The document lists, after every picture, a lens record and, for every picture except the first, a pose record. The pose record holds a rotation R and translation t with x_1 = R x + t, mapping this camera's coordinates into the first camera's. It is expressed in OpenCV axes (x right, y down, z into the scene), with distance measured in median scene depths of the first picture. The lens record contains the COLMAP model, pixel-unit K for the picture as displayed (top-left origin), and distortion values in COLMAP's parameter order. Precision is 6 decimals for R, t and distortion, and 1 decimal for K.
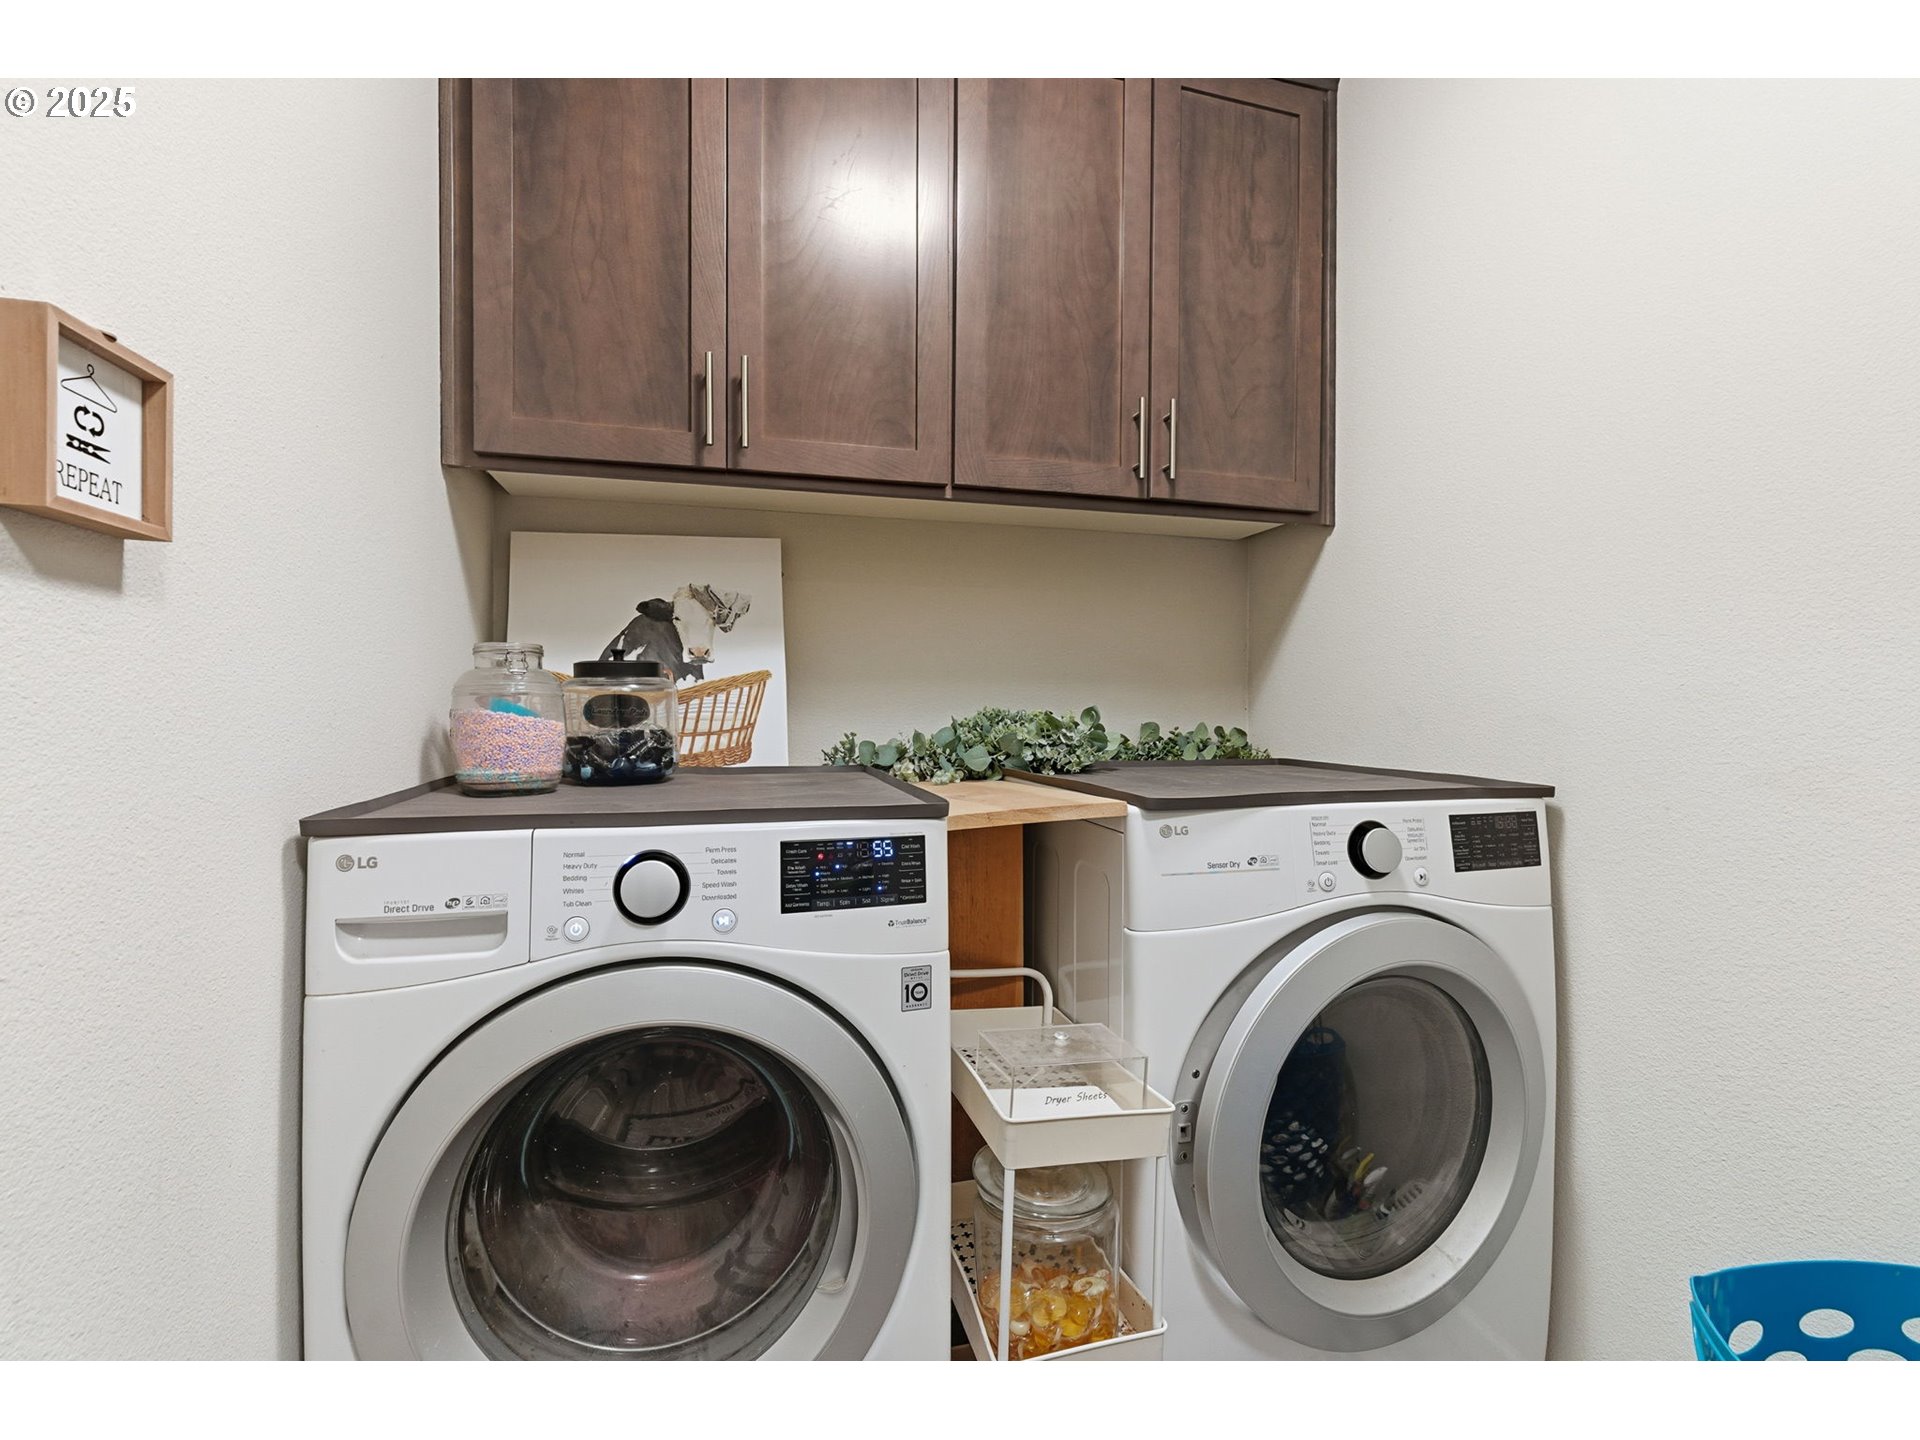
lens RADIAL K [[879.7, 0, 952.7], [0, 879.7, 719.1], [0, 0, 1]] dist [0.009288, -0.001939]
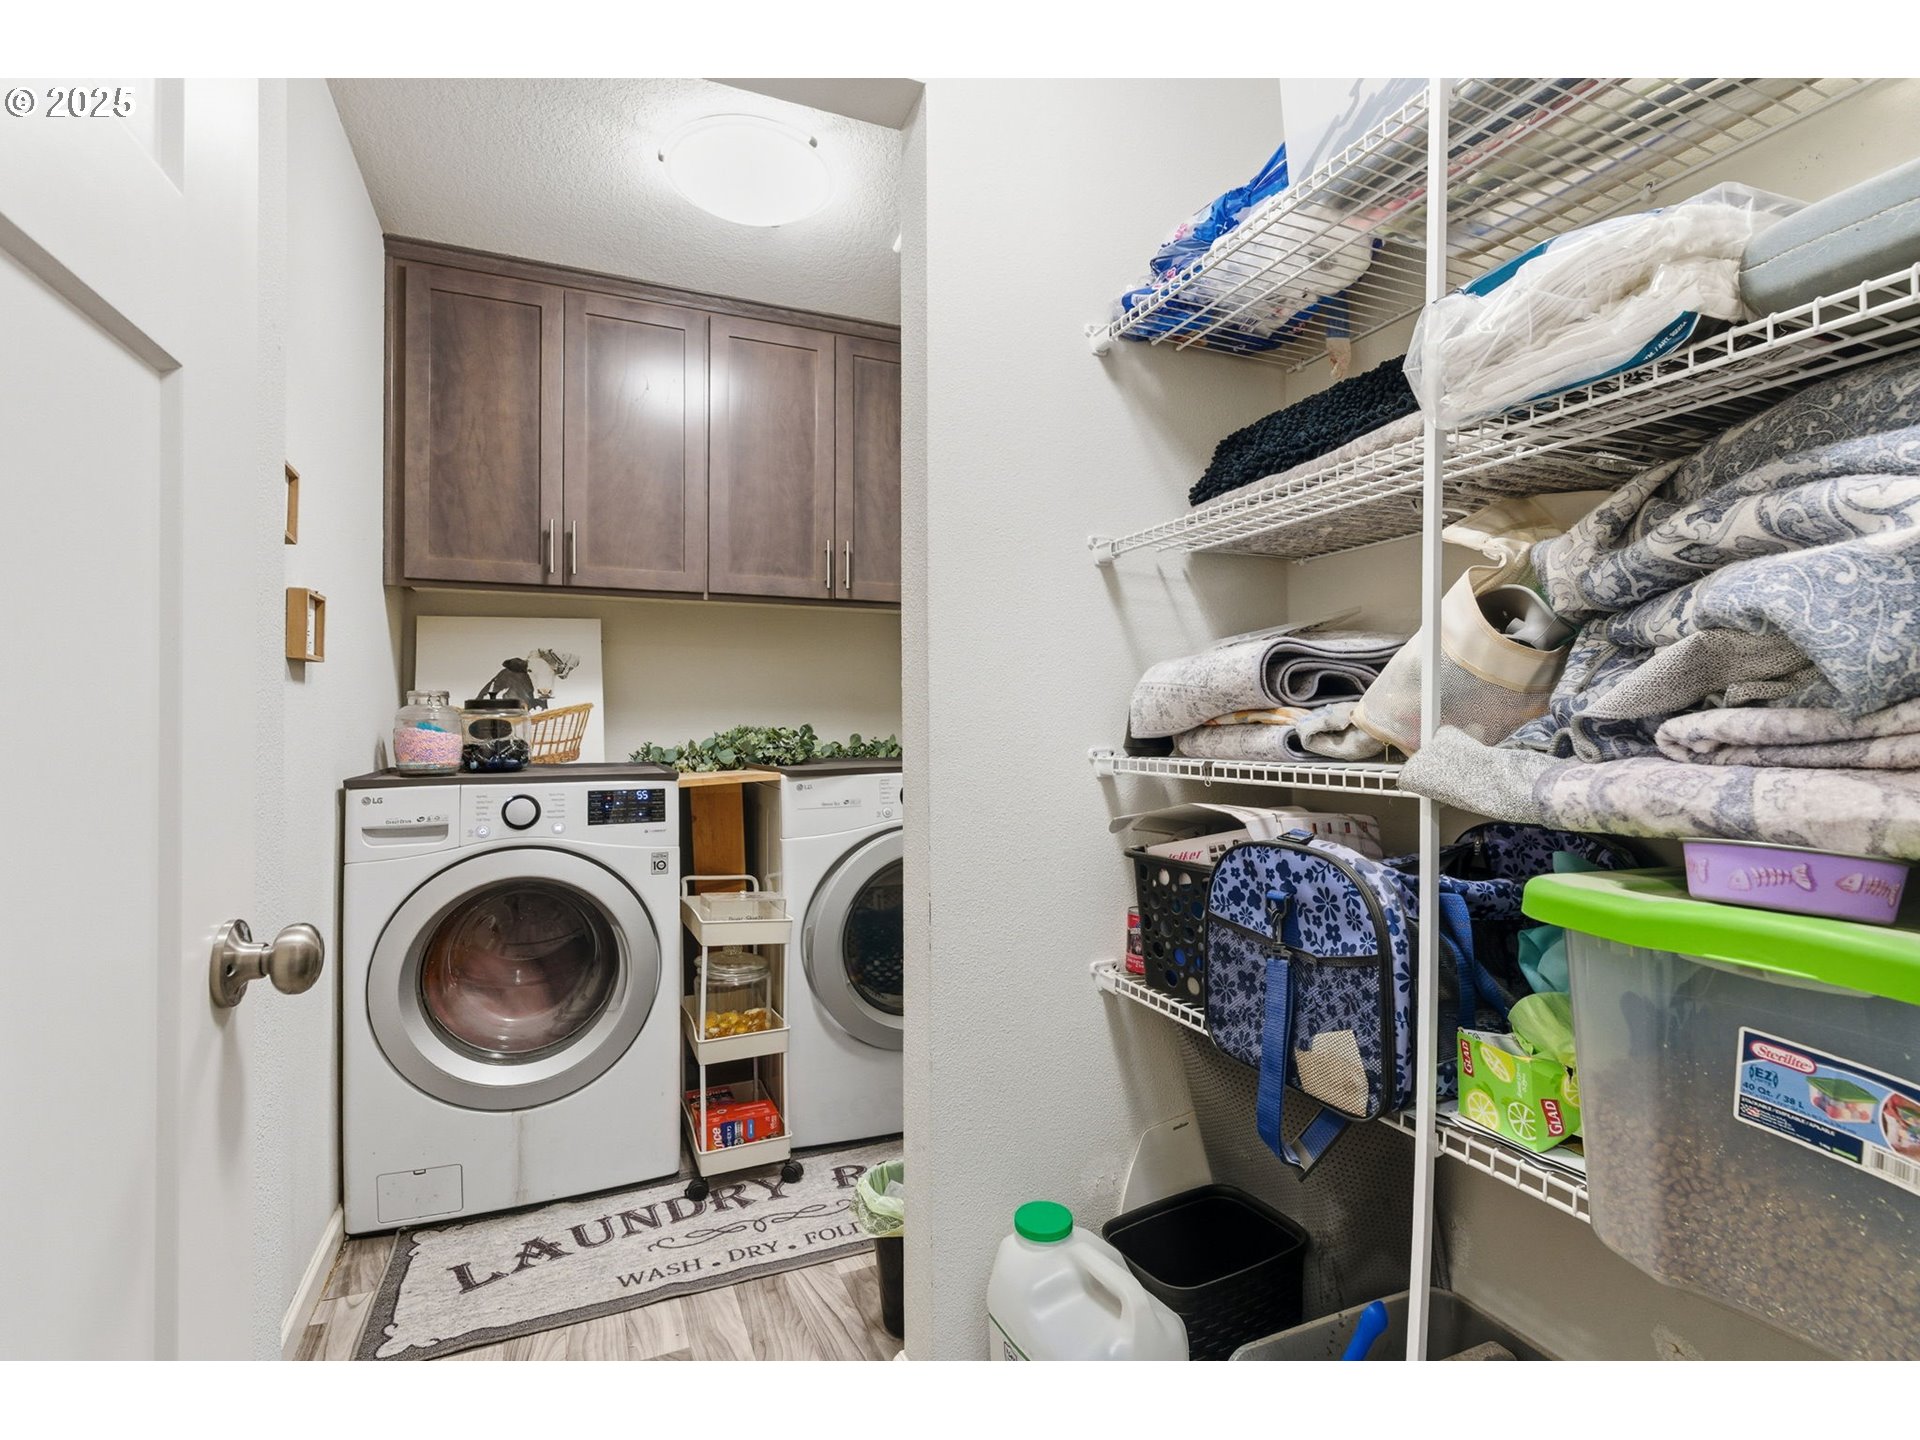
lens RADIAL K [[879.7, 0, 975.5], [0, 879.7, 711.3], [0, 0, 1]] dist [0.009288, -0.001939]
pose [[0.984471, -0.005304, 0.175465, 0.225018], [0.010452, 0.999541, -0.028431, 0.014093], [-0.175234, 0.029824, 0.984075, -0.797081]]
